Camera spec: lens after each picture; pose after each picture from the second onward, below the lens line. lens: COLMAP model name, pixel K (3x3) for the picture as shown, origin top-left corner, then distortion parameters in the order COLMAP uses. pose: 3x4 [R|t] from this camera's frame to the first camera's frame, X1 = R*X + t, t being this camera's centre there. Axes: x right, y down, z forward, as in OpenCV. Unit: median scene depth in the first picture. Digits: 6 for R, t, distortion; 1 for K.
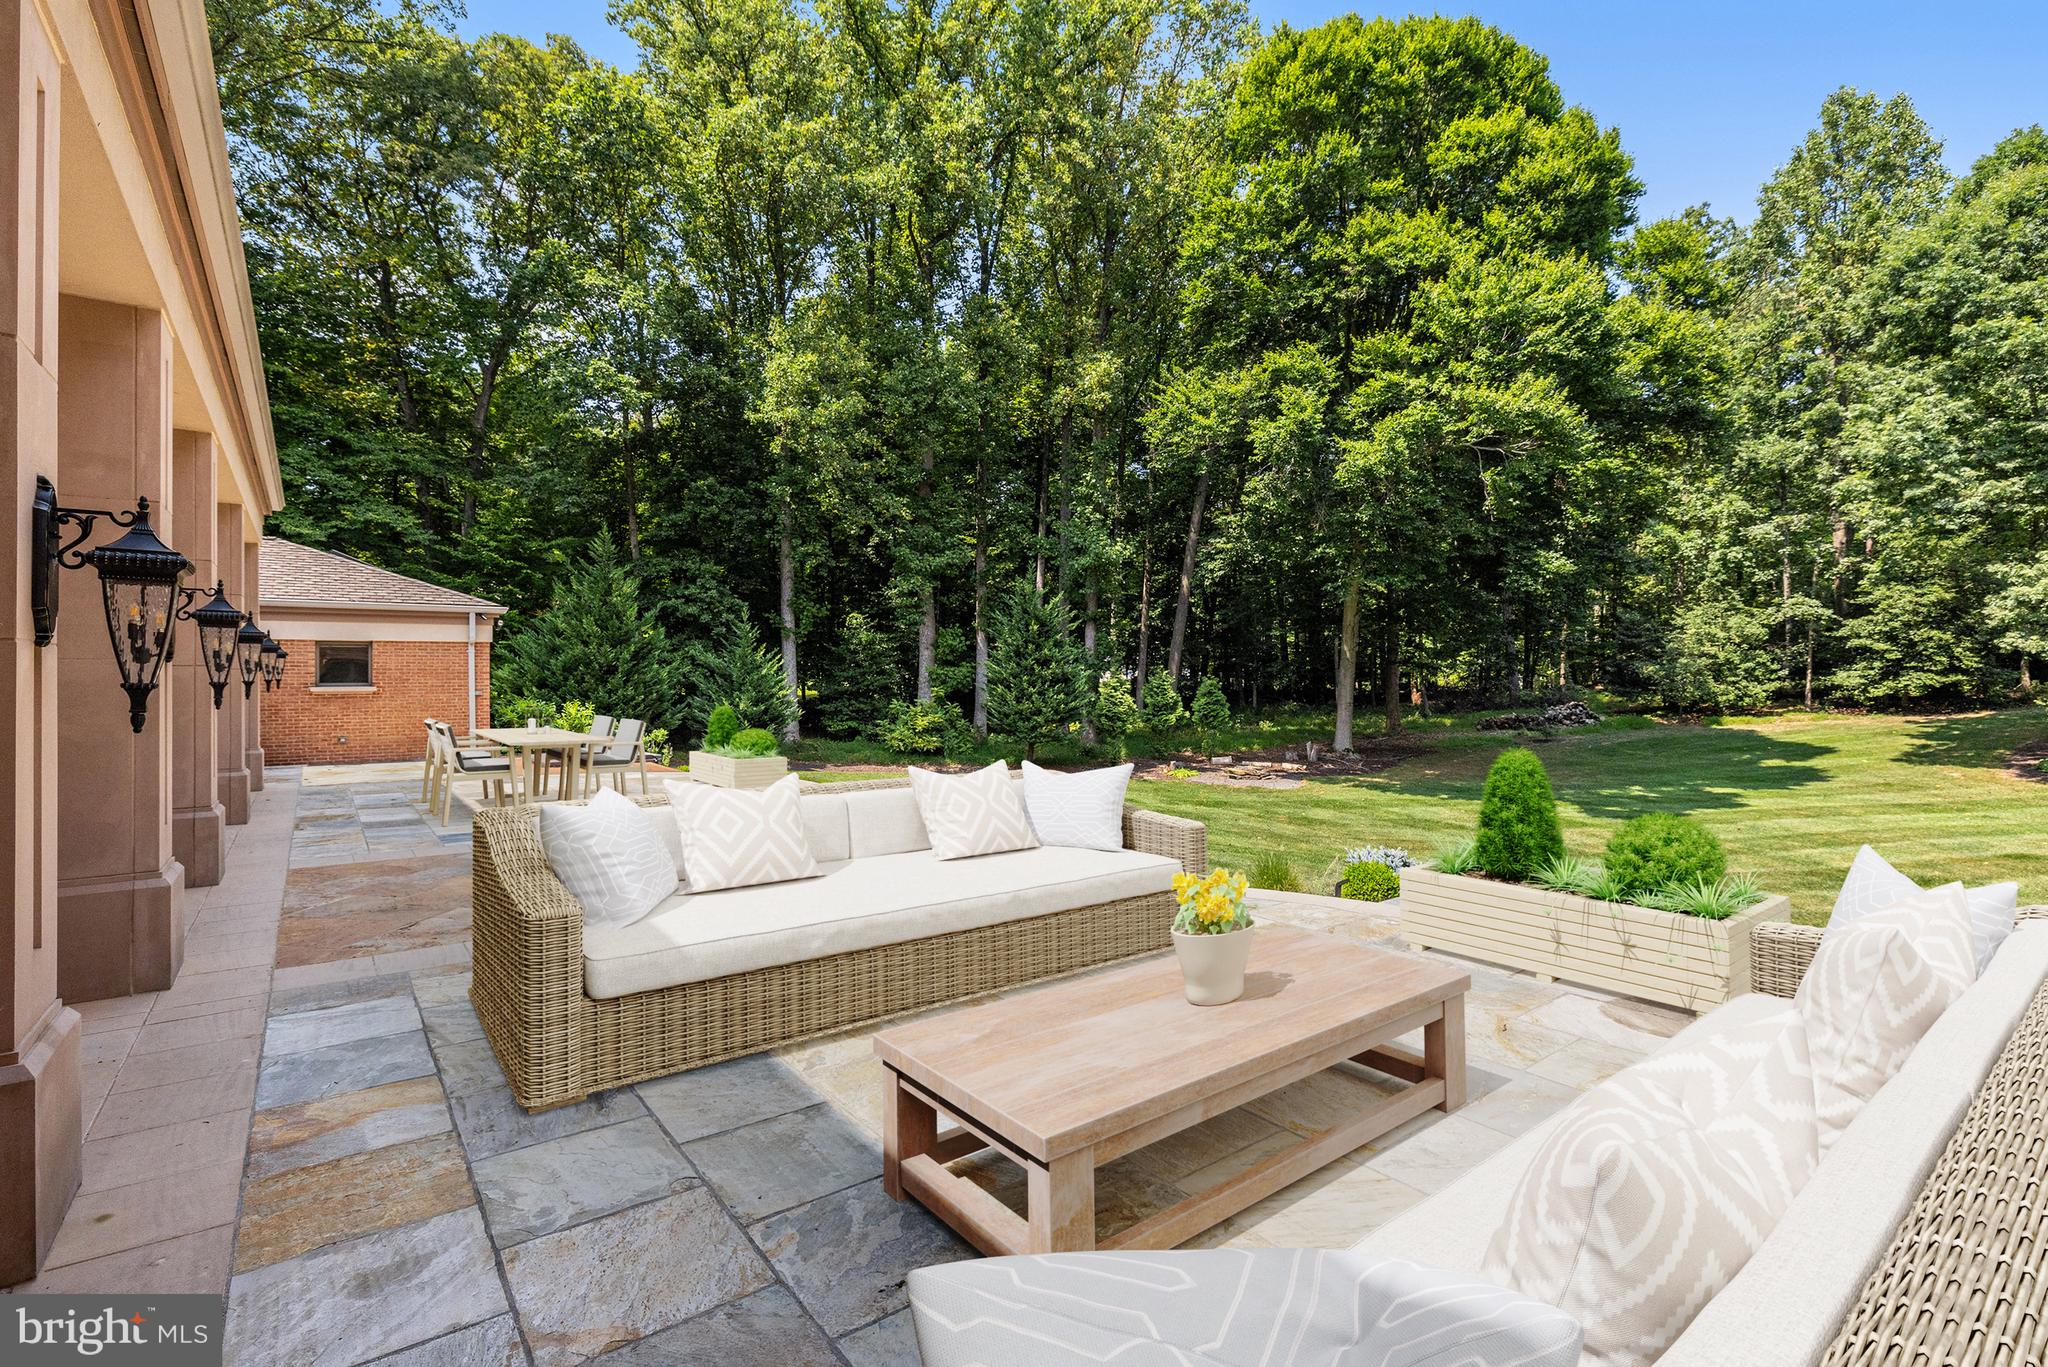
lens RADIAL K [[923.3, 0, 1025.1], [0, 923.3, 678.3], [0, 0, 1]] dist [-0.001023, 0.000209]
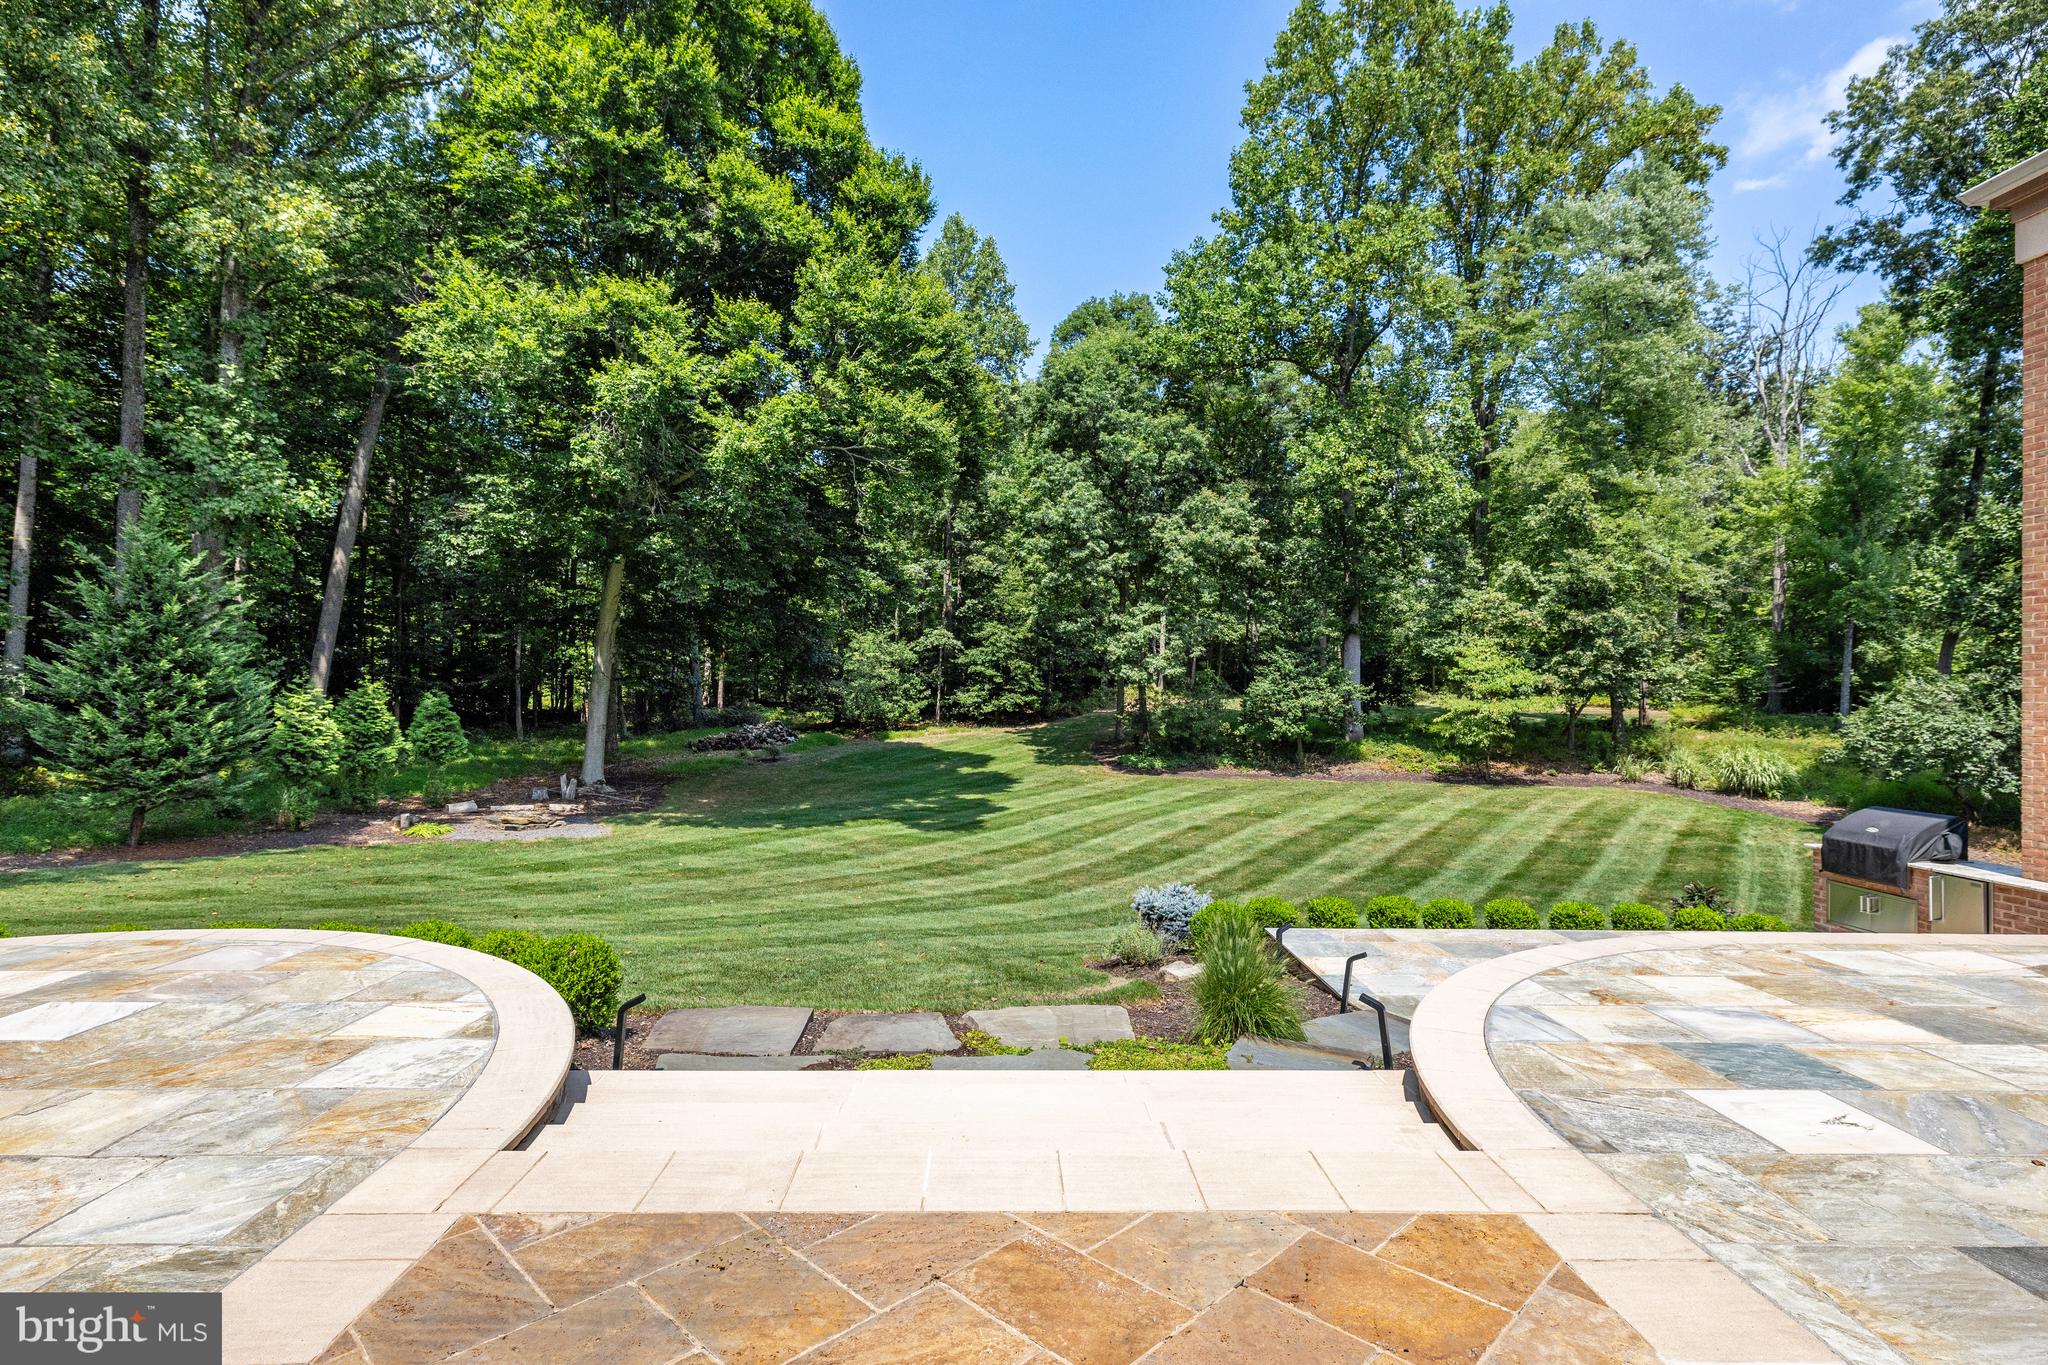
lens RADIAL K [[1005.9, 0, 1019.1], [0, 1005.9, 697.7], [0, 0, 1]] dist [0.004571, 0.000542]
pose [[0.600984, 0.003587, 0.799253, -0.178707], [-0.005601, 0.999984, -0.000277, -0.000098], [-0.799241, -0.004310, 0.600995, 0.184118]]
